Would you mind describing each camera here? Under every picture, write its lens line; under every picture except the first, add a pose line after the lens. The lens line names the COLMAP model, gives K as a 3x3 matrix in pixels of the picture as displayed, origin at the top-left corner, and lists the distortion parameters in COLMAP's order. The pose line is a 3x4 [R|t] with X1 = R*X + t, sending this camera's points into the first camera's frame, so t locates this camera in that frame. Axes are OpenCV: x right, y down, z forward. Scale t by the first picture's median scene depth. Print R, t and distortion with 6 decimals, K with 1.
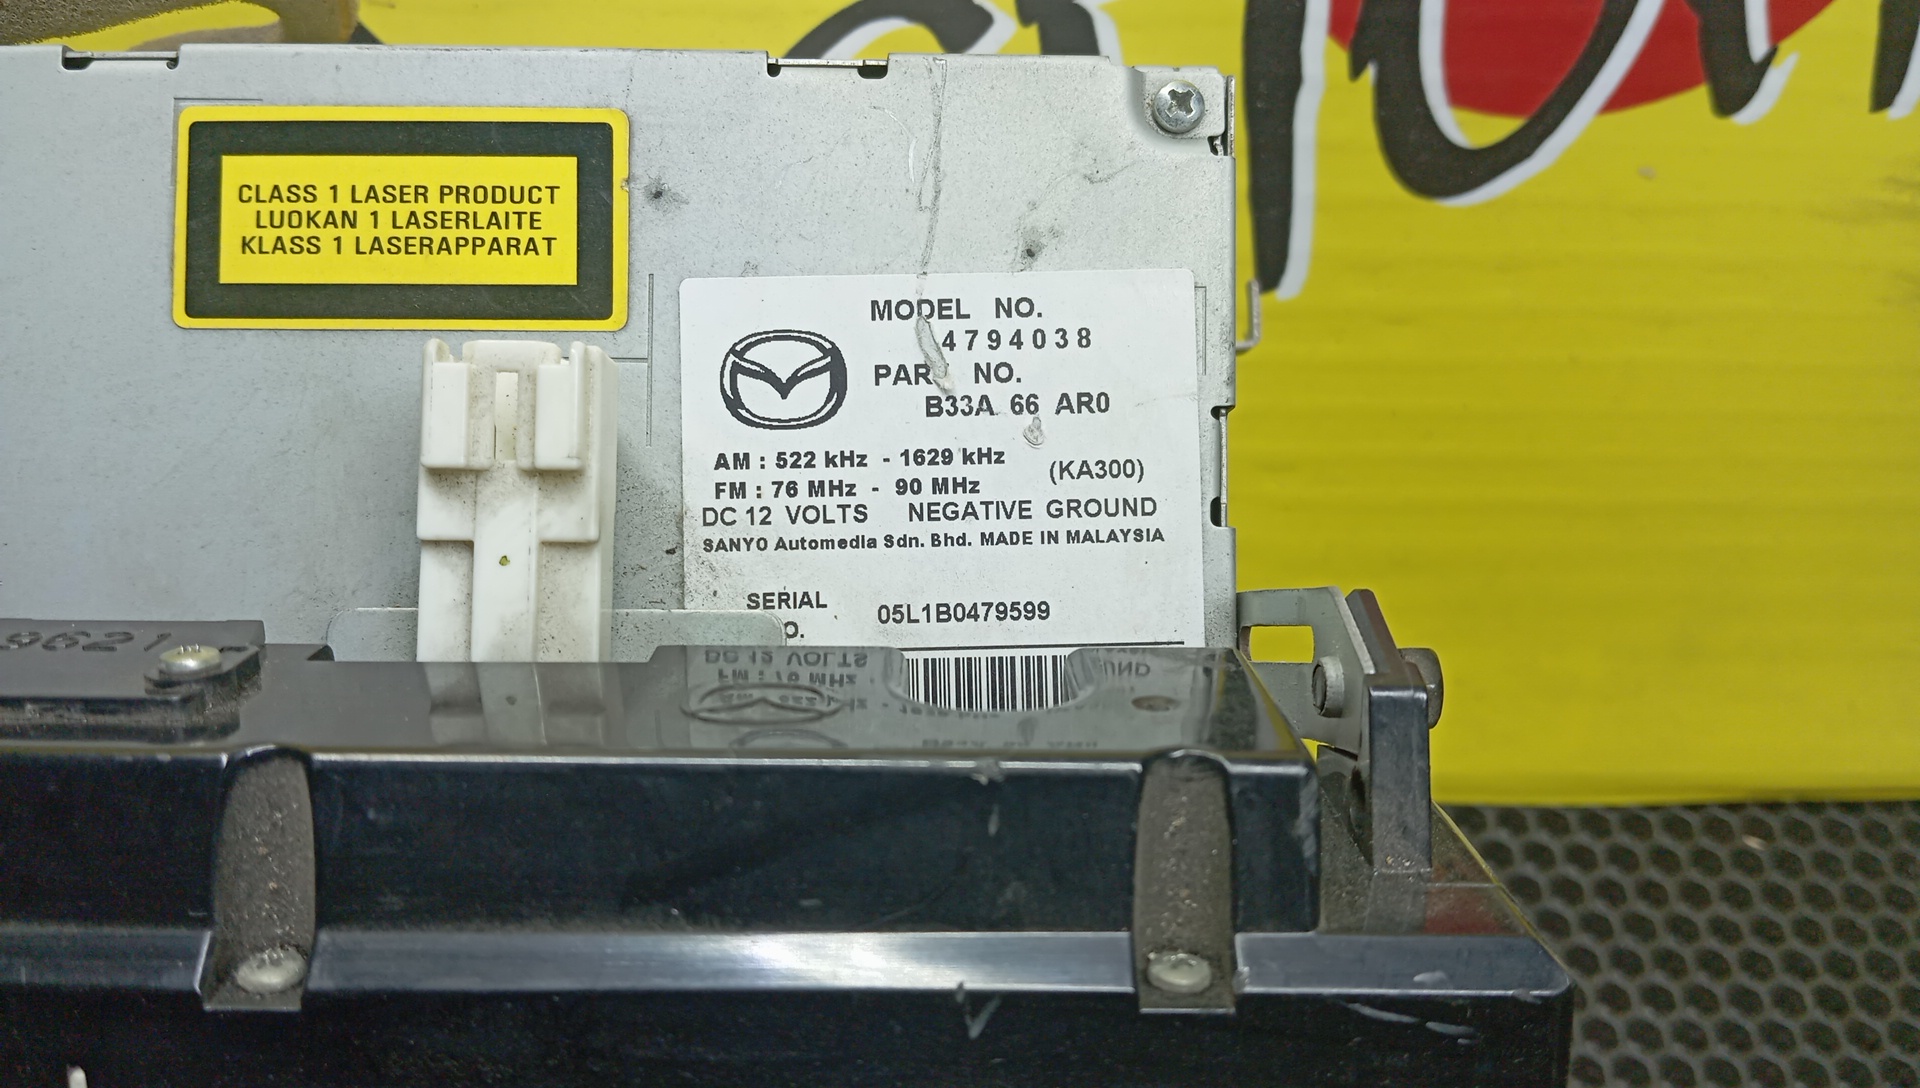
lens RADIAL K [[1688.5, 0, 1001.1], [0, 1688.5, 514.3], [0, 0, 1]] dist [0.000356, -0.086404]
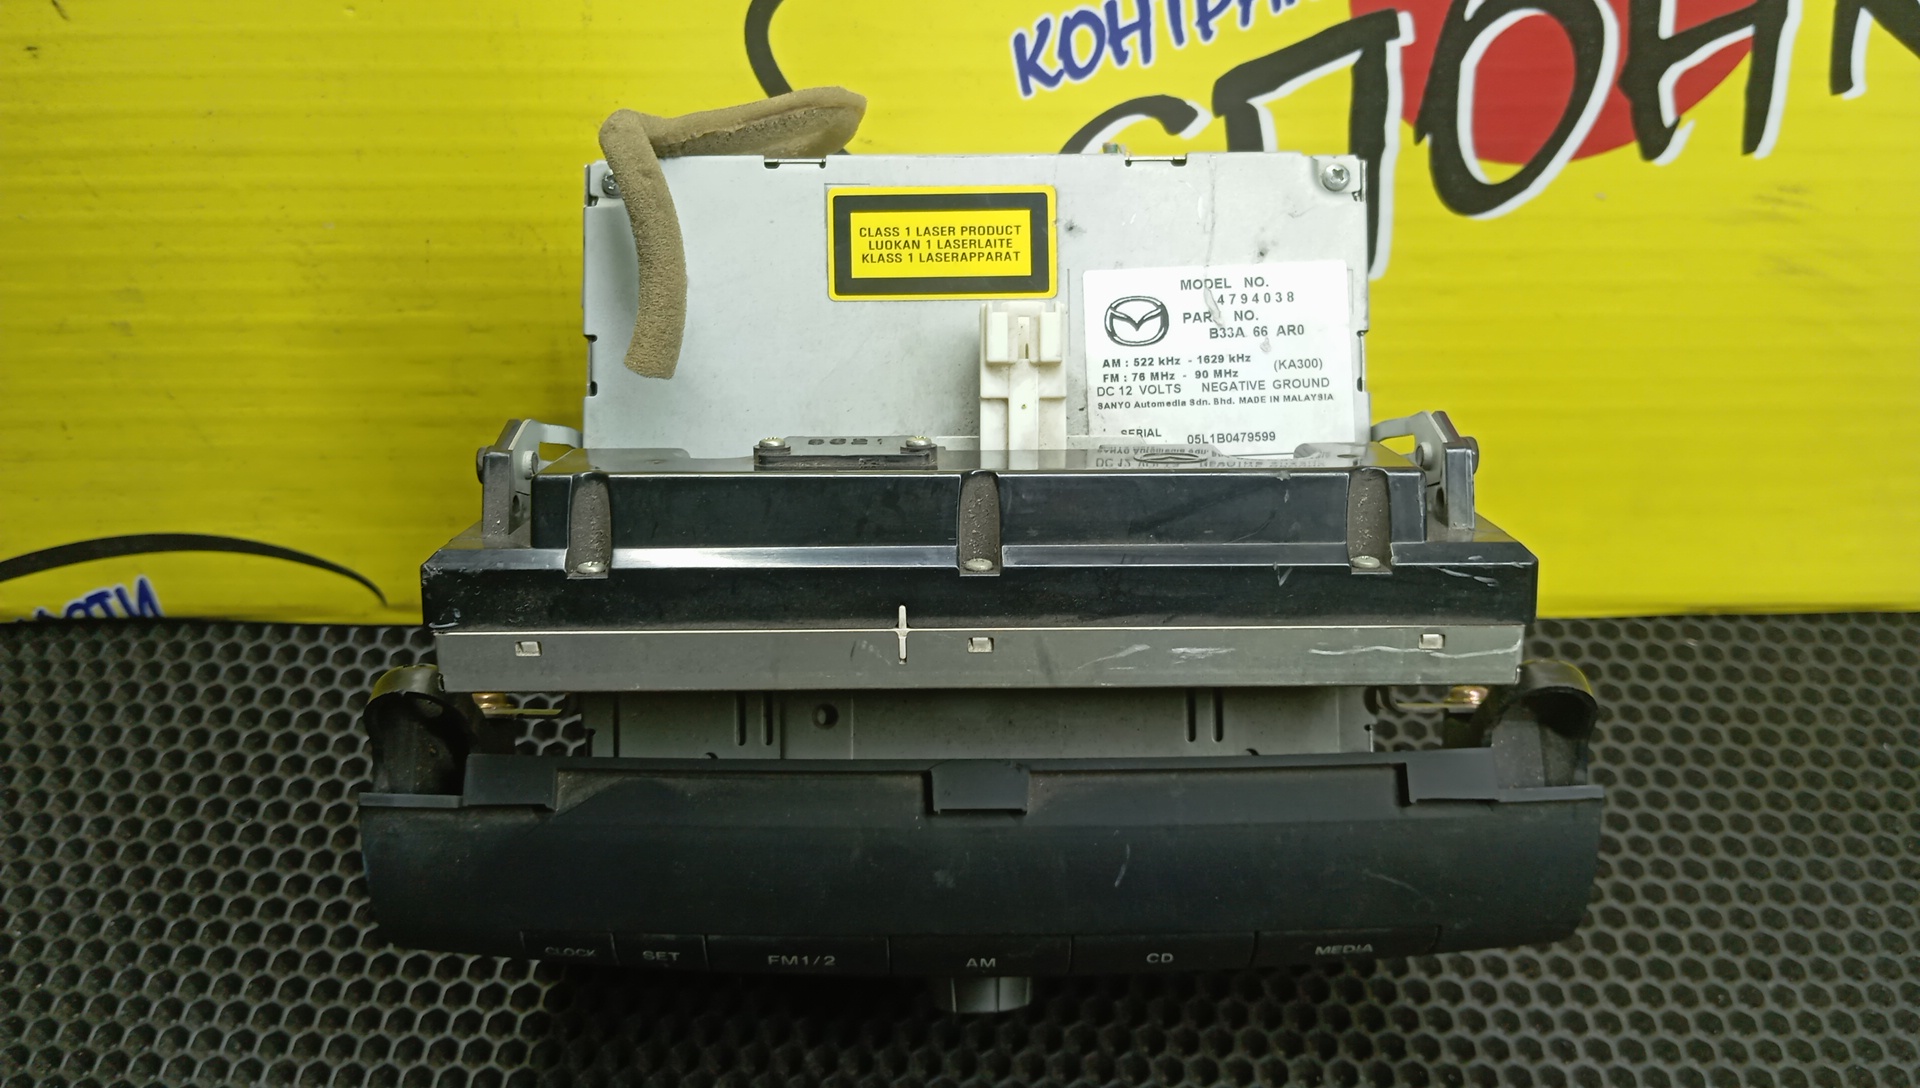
lens RADIAL K [[1628.0, 0, 963.7], [0, 1628.0, 526.5], [0, 0, 1]] dist [0.007239, -0.099882]
pose [[0.998858, -0.014721, -0.045456, -0.247727], [0.015161, 0.999841, 0.009357, 0.138446], [0.045311, -0.010036, 0.998923, -0.905701]]
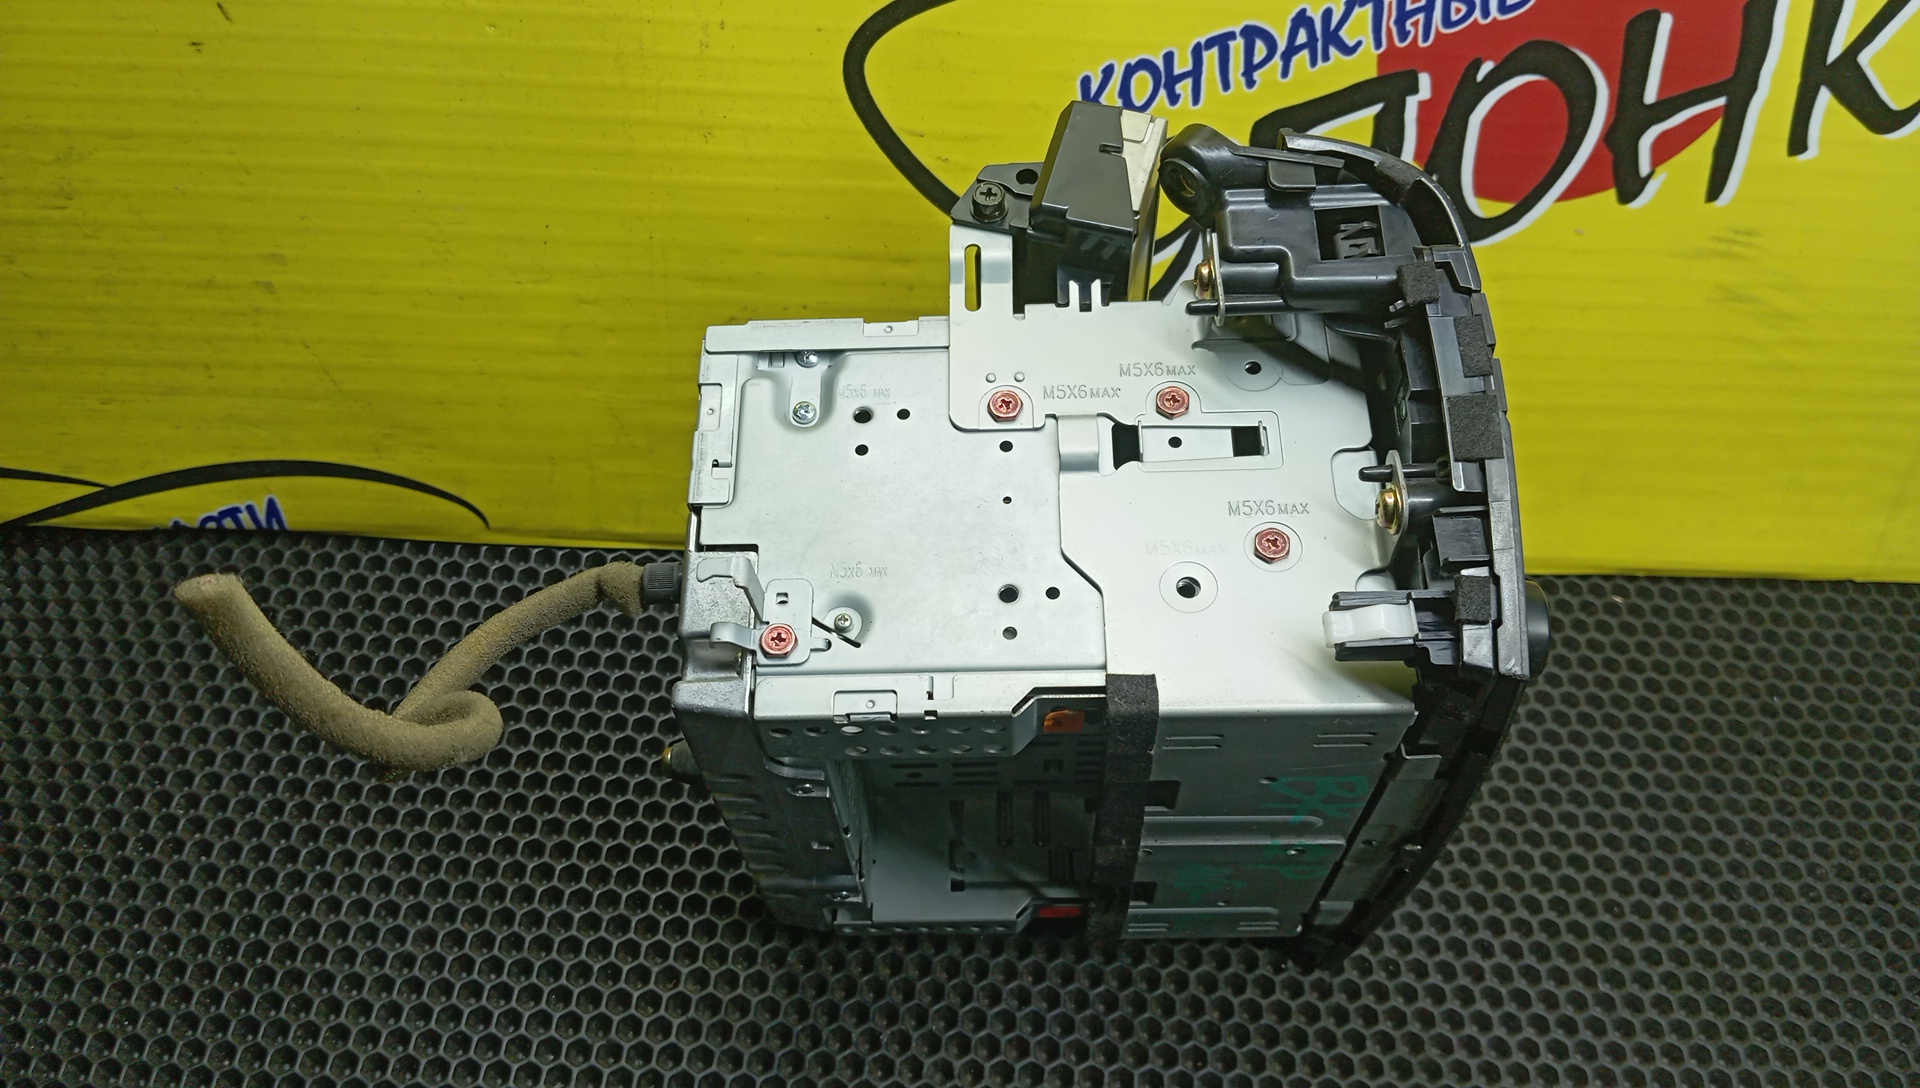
lens RADIAL K [[1628.0, 0, 945.7], [0, 1628.0, 532.9], [0, 0, 1]] dist [0.007239, -0.099882]
pose [[0.999404, 0.030820, -0.015522, -0.422471], [-0.028349, 0.989754, 0.139939, -0.165582], [0.019676, -0.139416, 0.990038, -1.275036]]
